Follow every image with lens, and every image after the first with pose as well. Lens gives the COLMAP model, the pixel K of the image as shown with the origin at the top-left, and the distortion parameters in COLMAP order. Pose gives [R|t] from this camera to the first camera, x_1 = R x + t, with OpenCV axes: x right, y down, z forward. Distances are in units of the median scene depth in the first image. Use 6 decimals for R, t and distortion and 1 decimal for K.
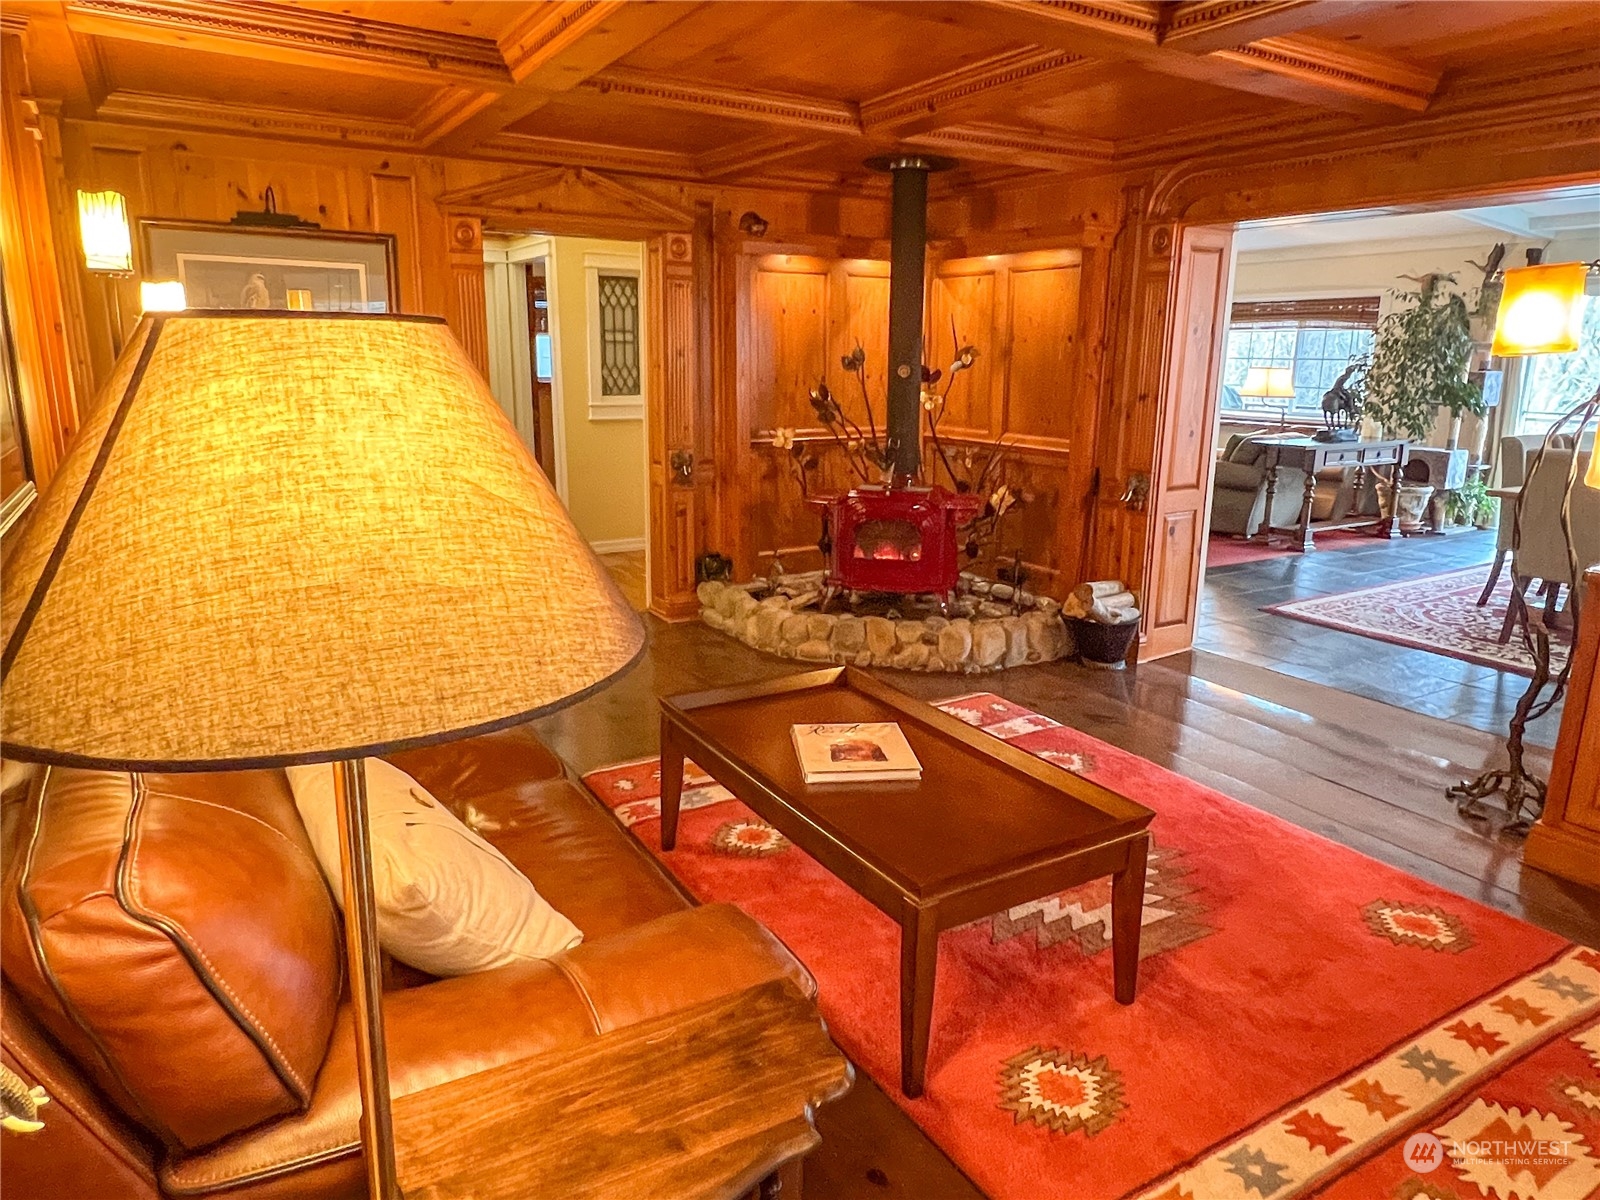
lens RADIAL K [[1035.3, 0, 793.7], [0, 1035.3, 595.1], [0, 0, 1]] dist [0.016534, 0.005342]
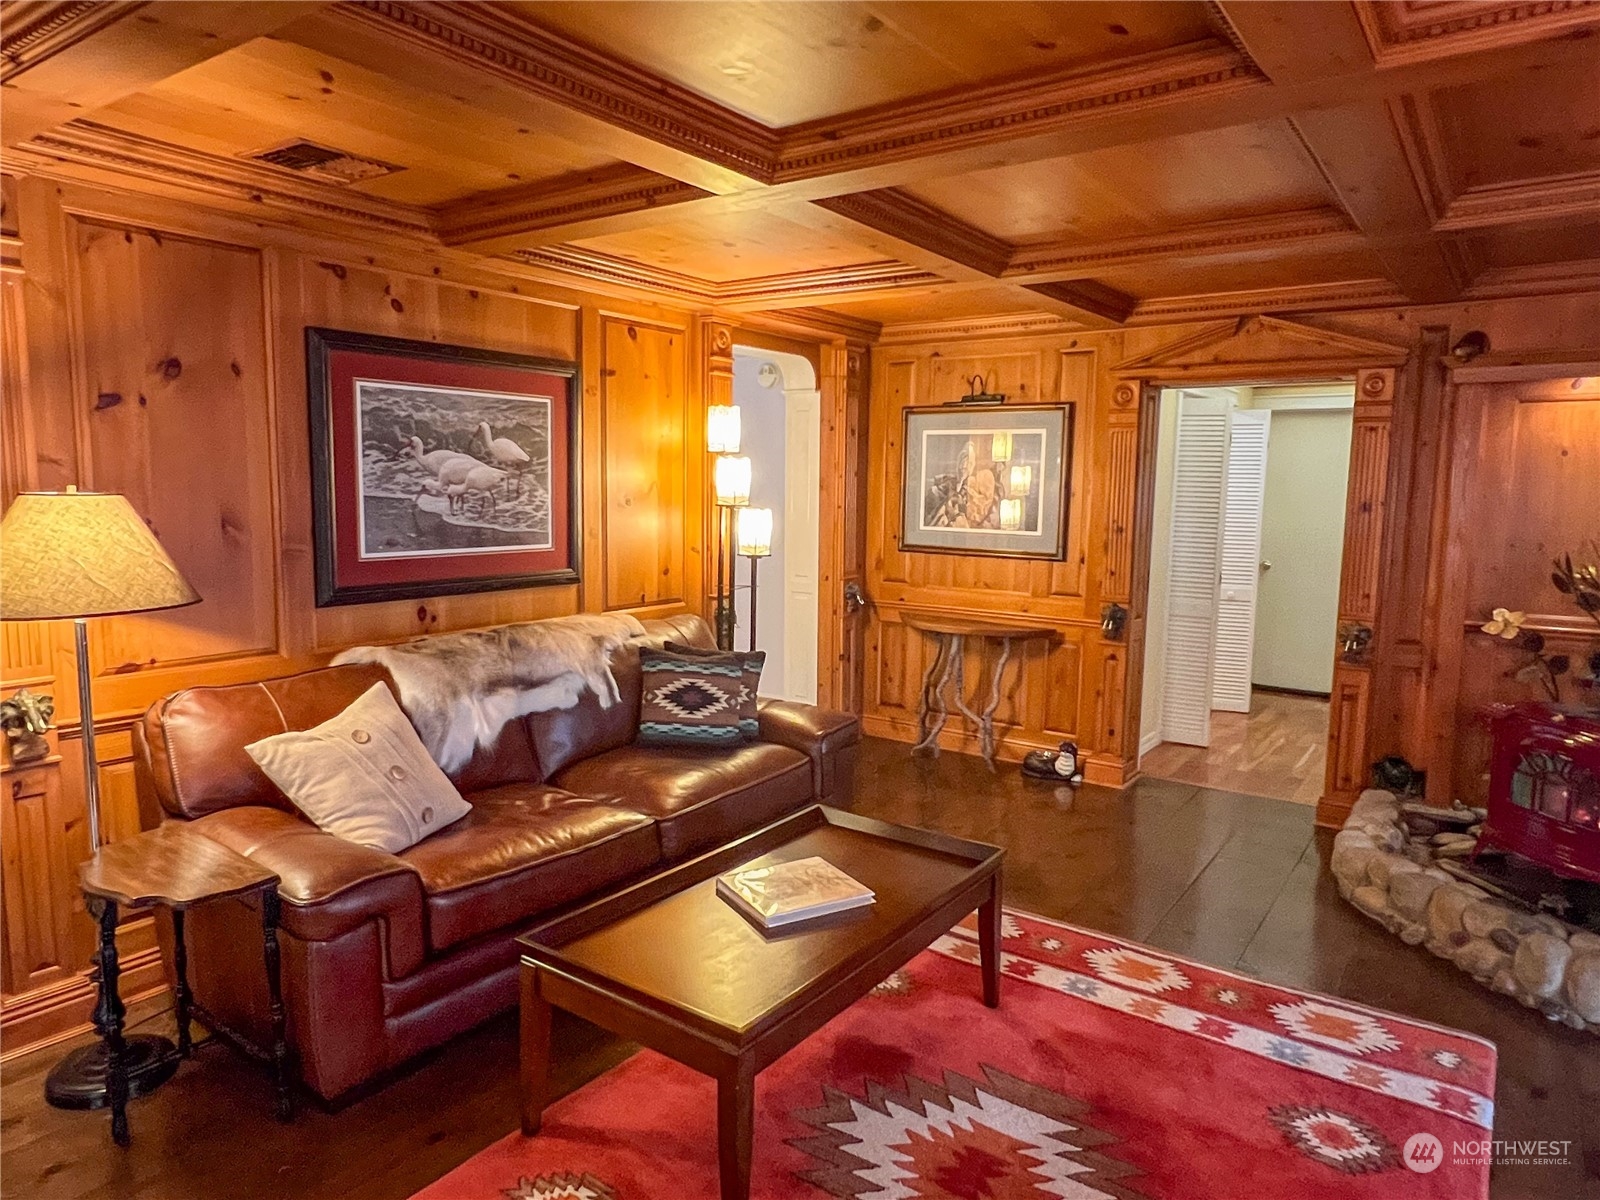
lens RADIAL K [[1035.3, 0, 796.7], [0, 1035.3, 598.3], [0, 0, 1]] dist [0.016534, 0.005342]
pose [[0.407278, 0.096375, -0.908205, 0.519758], [-0.220414, 0.975395, 0.004662, -0.071989], [0.886308, 0.198282, 0.418499, 0.286078]]
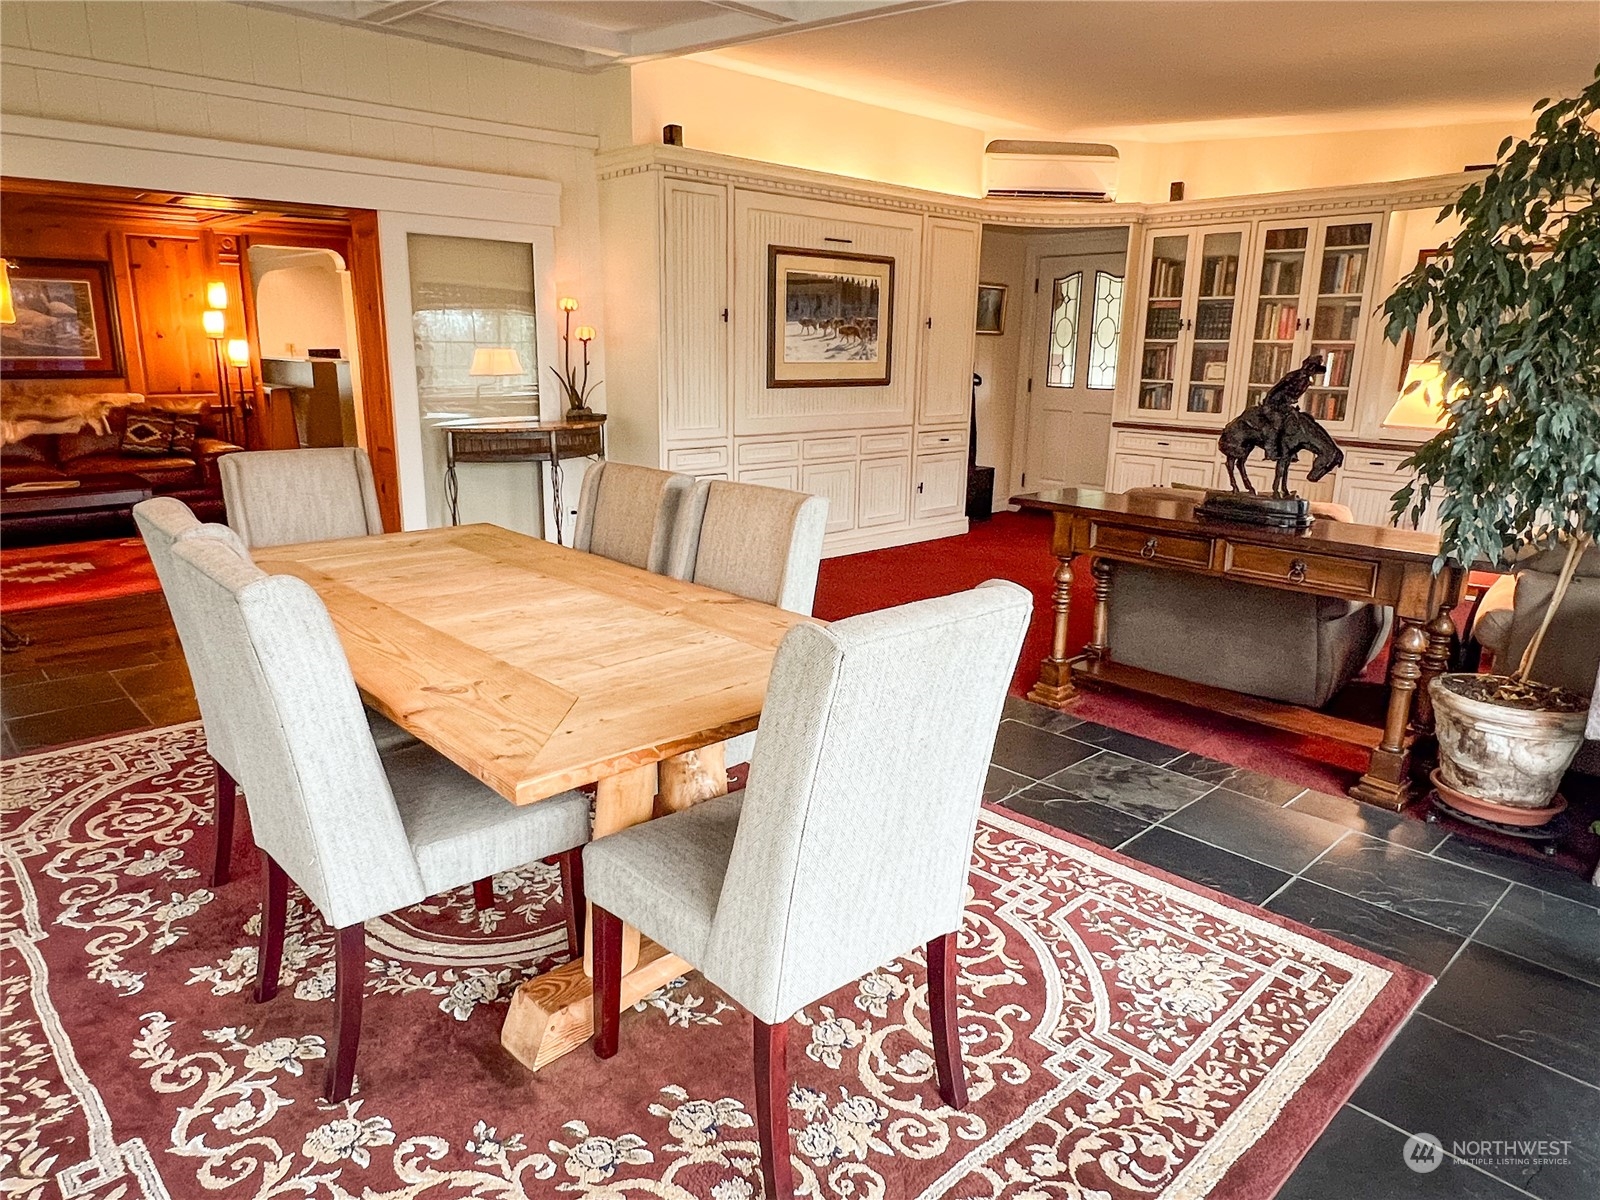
lens RADIAL K [[1035.3, 0, 798.2], [0, 1035.3, 594.8], [0, 0, 1]] dist [0.016534, 0.005342]
pose [[0.223052, 0.227394, -0.947913, 2.596674], [-0.234819, 0.956311, 0.174154, -0.428195], [0.946101, 0.183742, 0.266704, 1.920533]]
